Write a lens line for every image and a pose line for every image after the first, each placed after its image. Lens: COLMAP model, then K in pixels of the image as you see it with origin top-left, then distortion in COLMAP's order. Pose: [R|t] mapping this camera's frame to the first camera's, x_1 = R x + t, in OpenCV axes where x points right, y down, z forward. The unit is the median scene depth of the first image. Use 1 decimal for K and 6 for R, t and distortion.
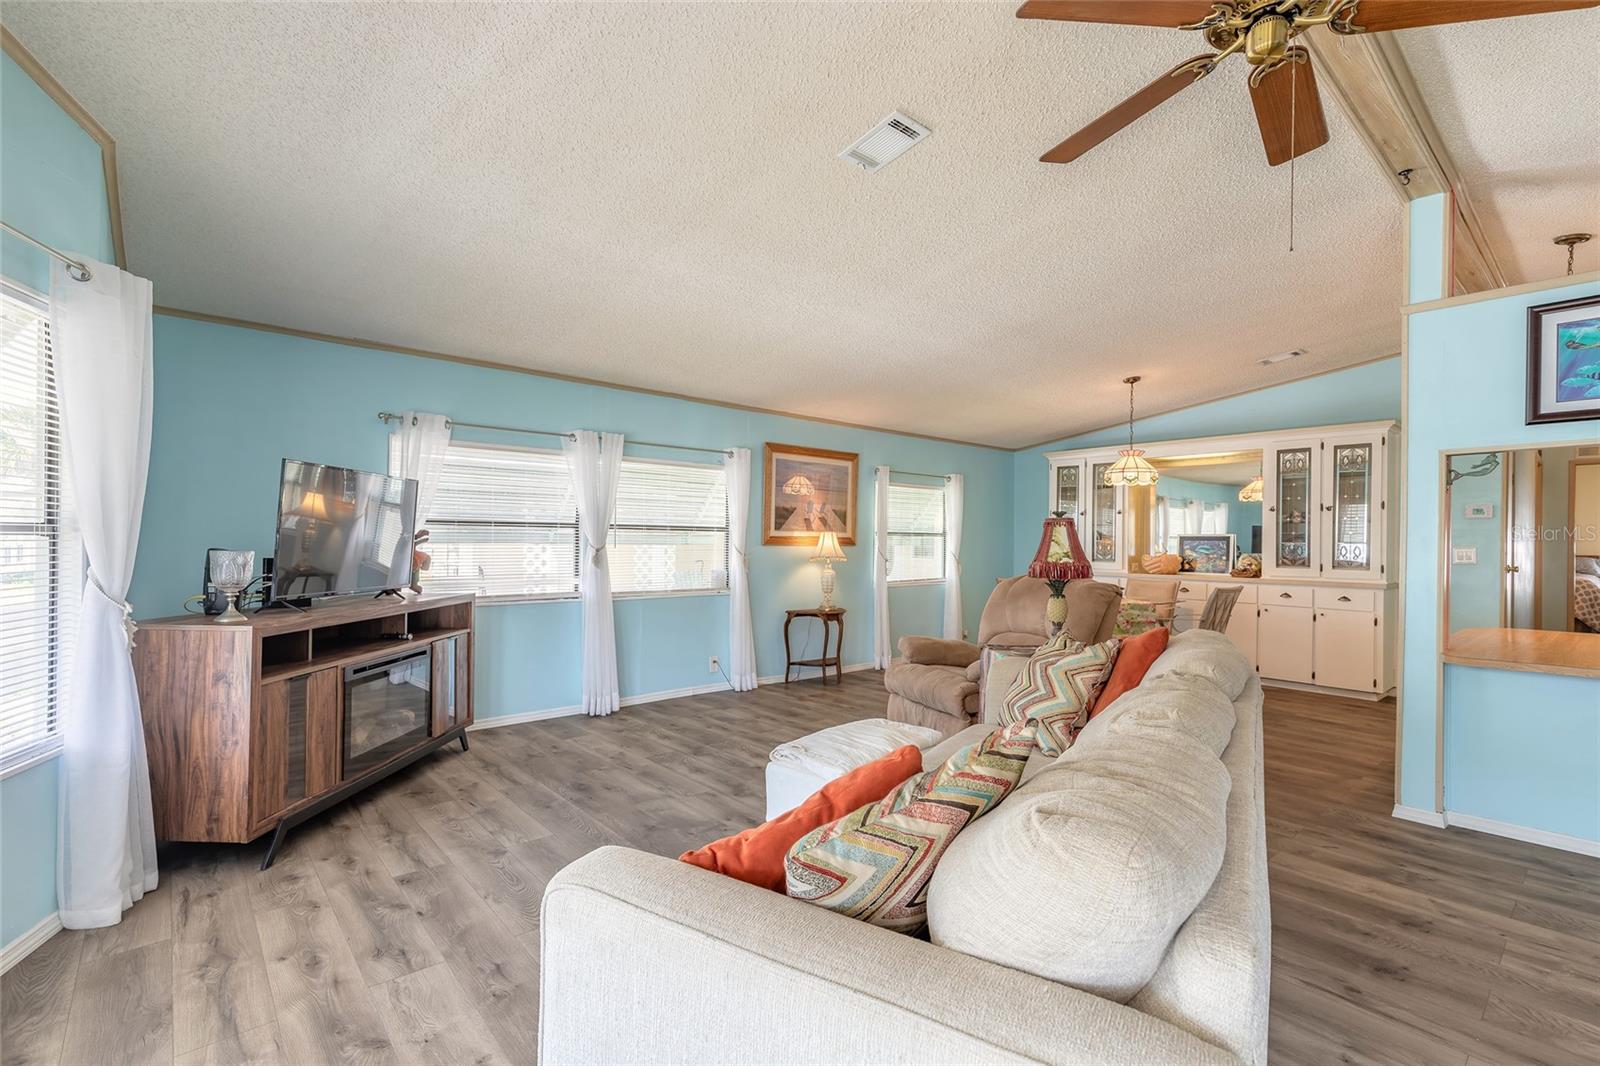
lens RADIAL K [[720.8, 0, 798.0], [0, 720.8, 539.6], [0, 0, 1]] dist [0.004573, -0.000700]
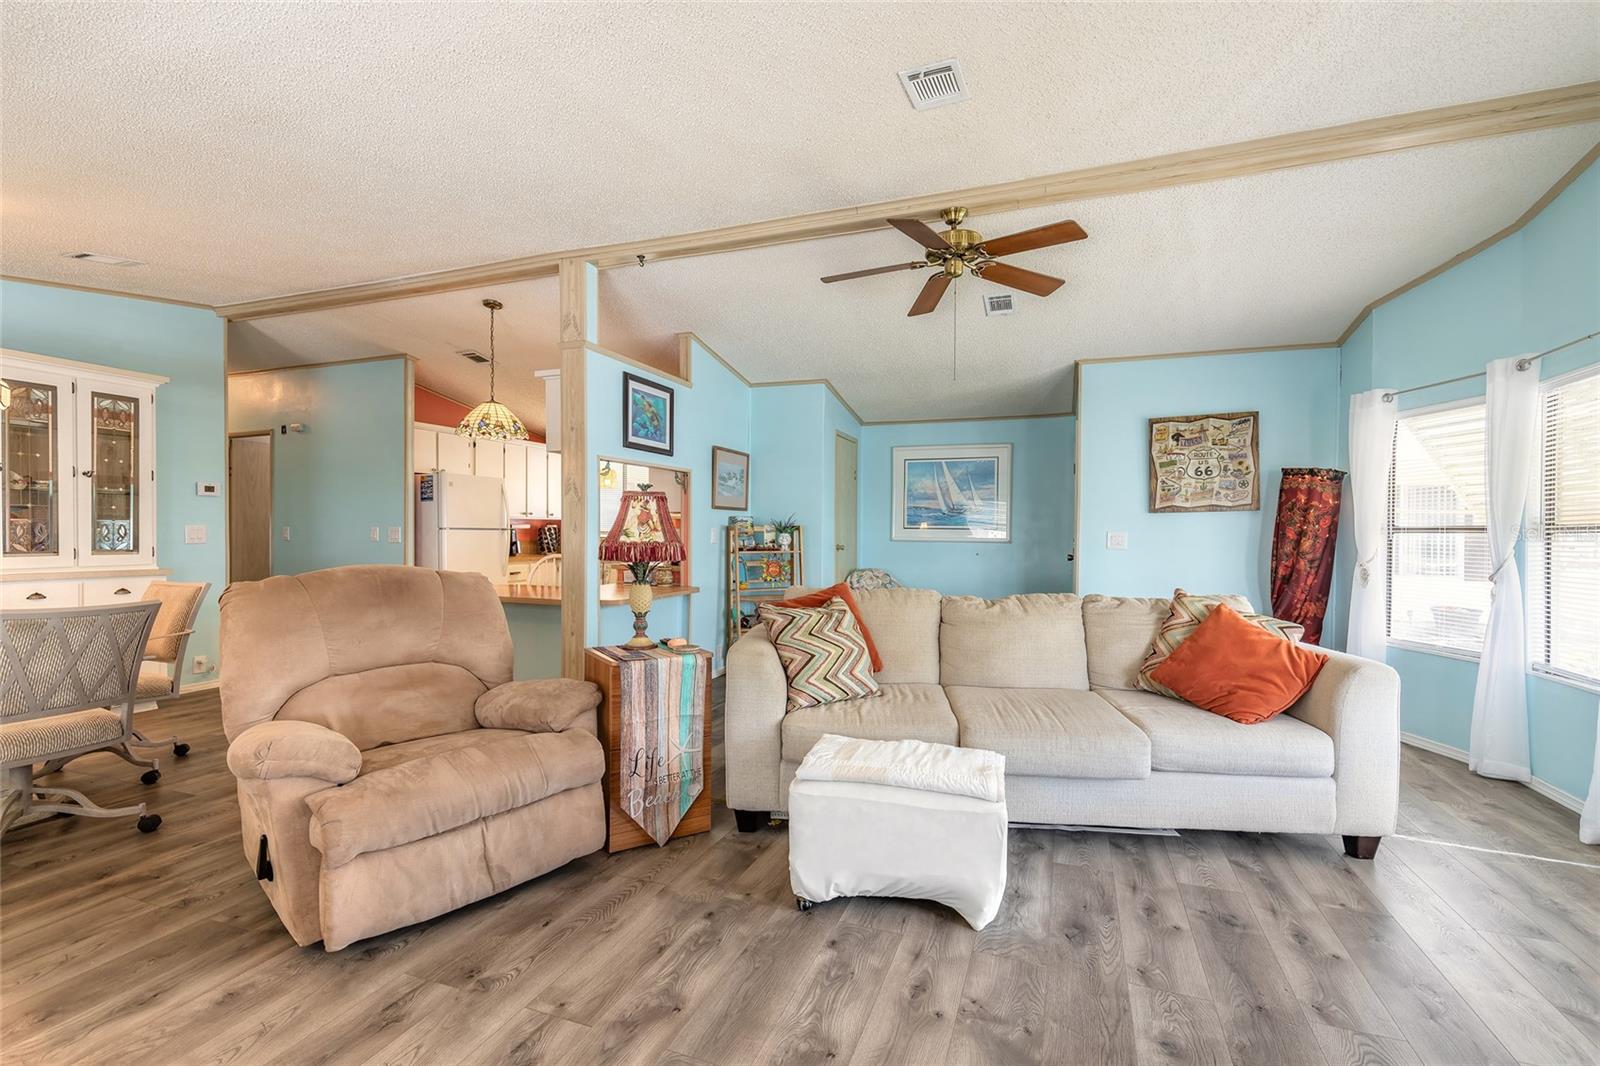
lens RADIAL K [[720.8, 0, 798.0], [0, 720.8, 539.6], [0, 0, 1]] dist [0.004573, -0.000700]
pose [[-0.472246, -0.018223, 0.881279, -0.272267], [-0.008323, 0.999834, 0.016214, 0.006588], [-0.881428, 0.000323, -0.472319, 0.697761]]
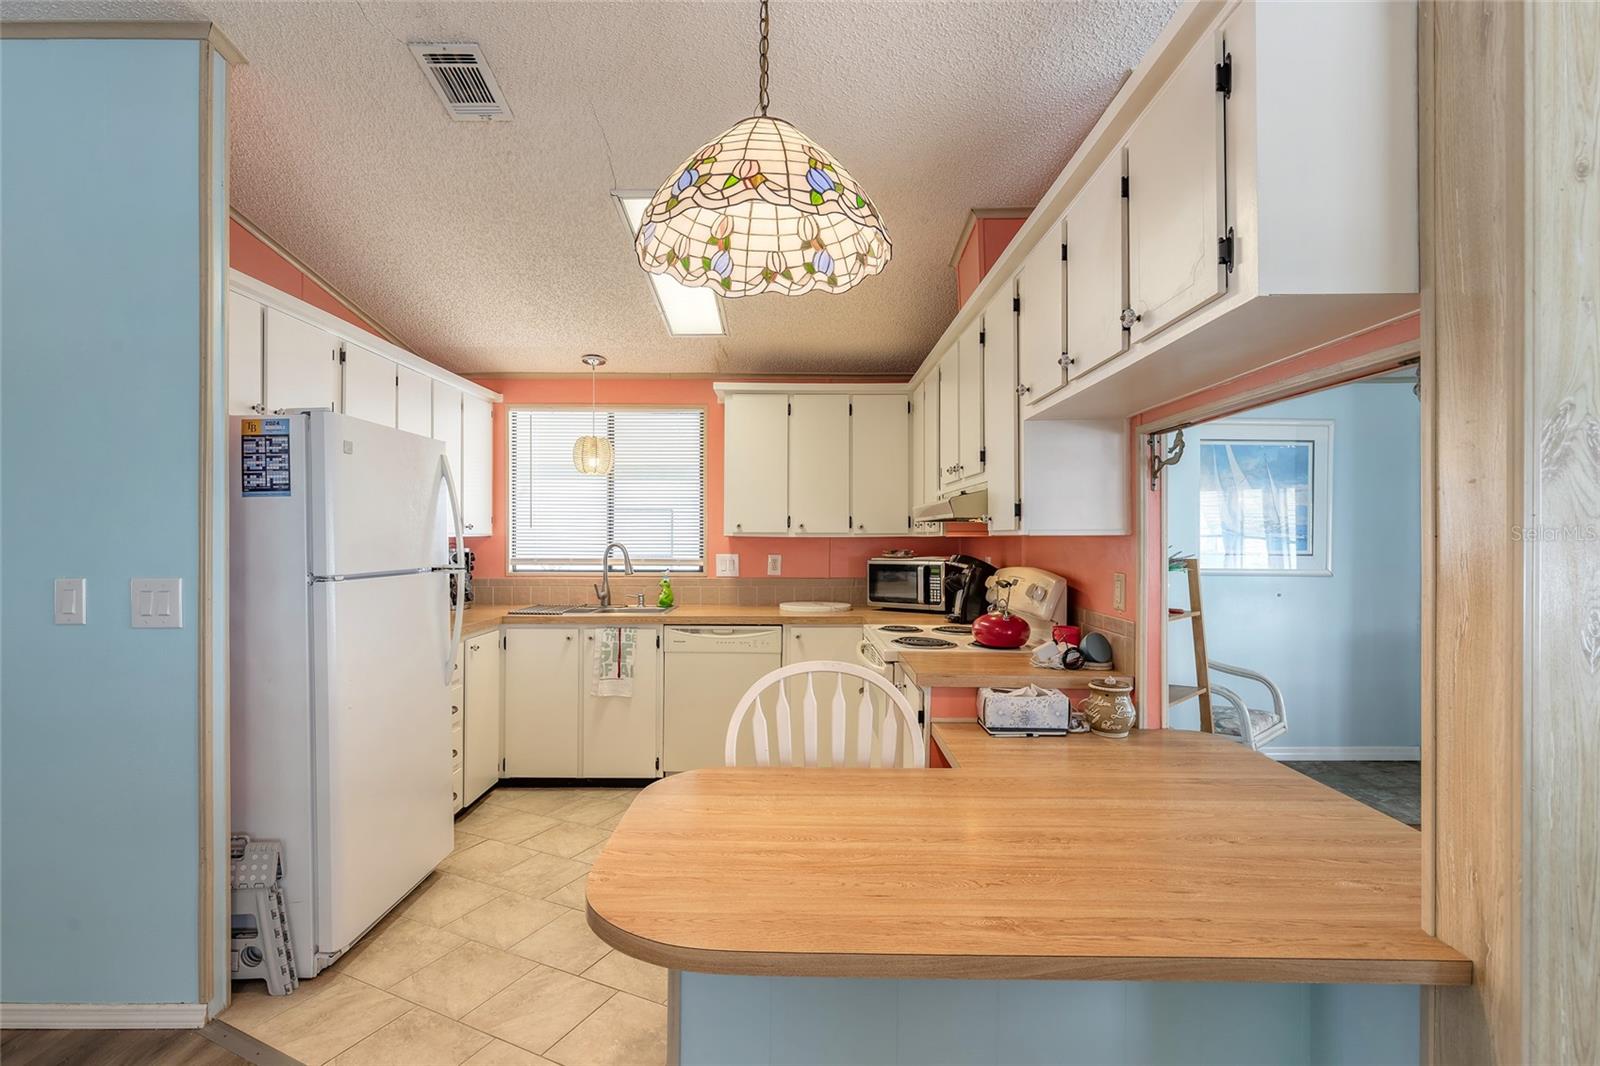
lens RADIAL K [[747.2, 0, 797.2], [0, 747.2, 538.3], [0, 0, 1]] dist [0.000121, -0.001761]
pose [[-0.754410, -0.012291, 0.656288, 0.490174], [-0.008849, 0.999924, 0.008555, -0.012971], [-0.656343, 0.000646, -0.754462, 0.783201]]
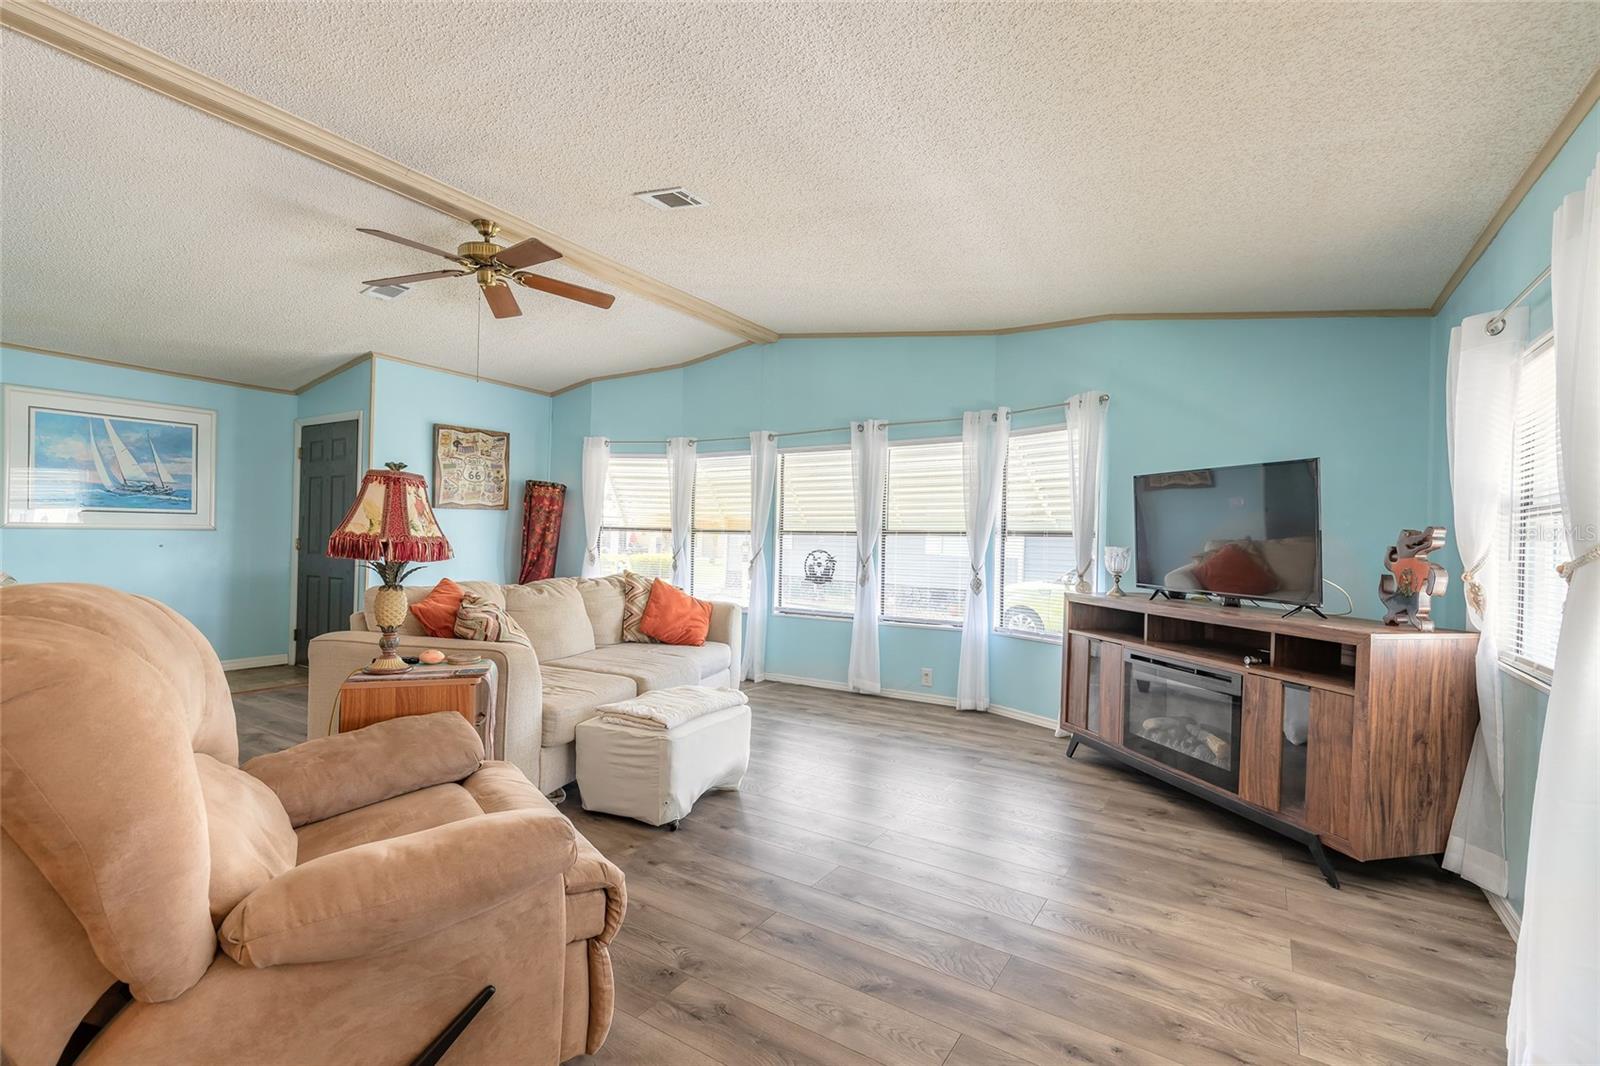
lens RADIAL K [[717.5, 0, 798.2], [0, 717.5, 539.3], [0, 0, 1]] dist [0.004587, -0.000293]
pose [[-0.958932, -0.034607, -0.281517, 0.104692], [-0.035679, 0.999362, -0.001319, 0.011223], [0.281383, 0.008779, -0.959555, 0.986252]]
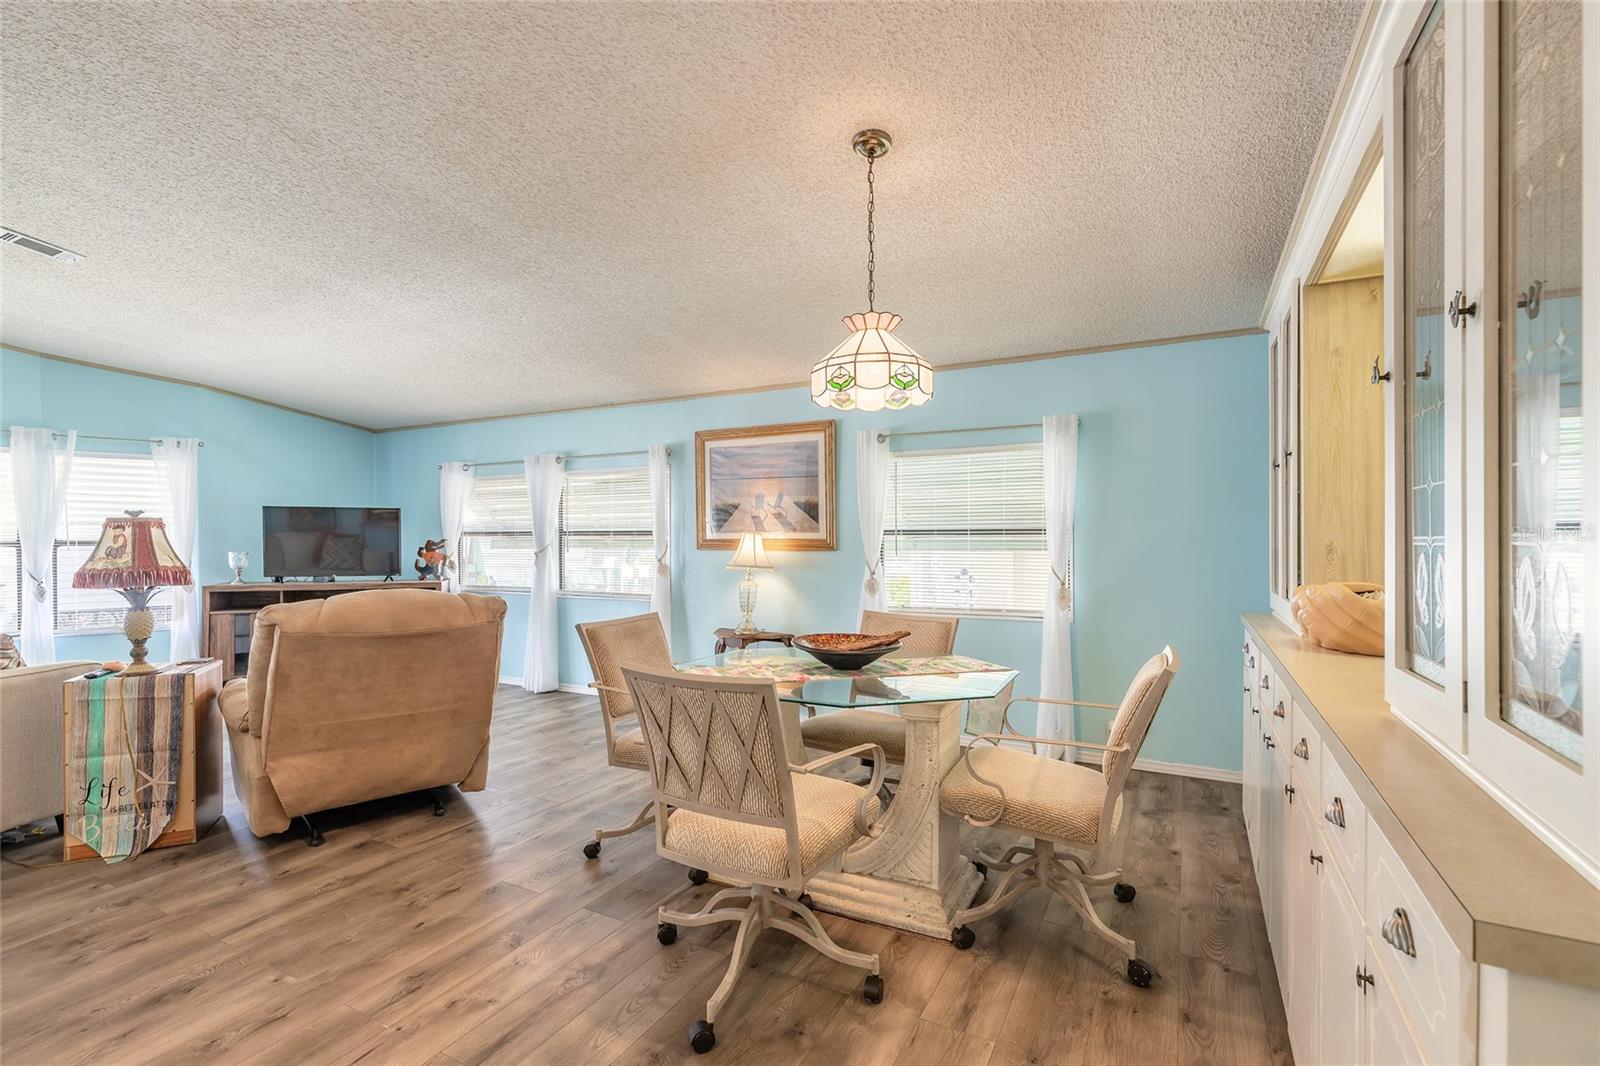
lens RADIAL K [[720.8, 0, 798.0], [0, 720.8, 539.6], [0, 0, 1]] dist [0.004573, -0.000700]
pose [[0.353128, -0.012240, -0.935495, 0.816103], [0.006811, 0.999922, -0.010512, 0.005665], [0.935550, -0.002659, 0.353183, 0.805847]]
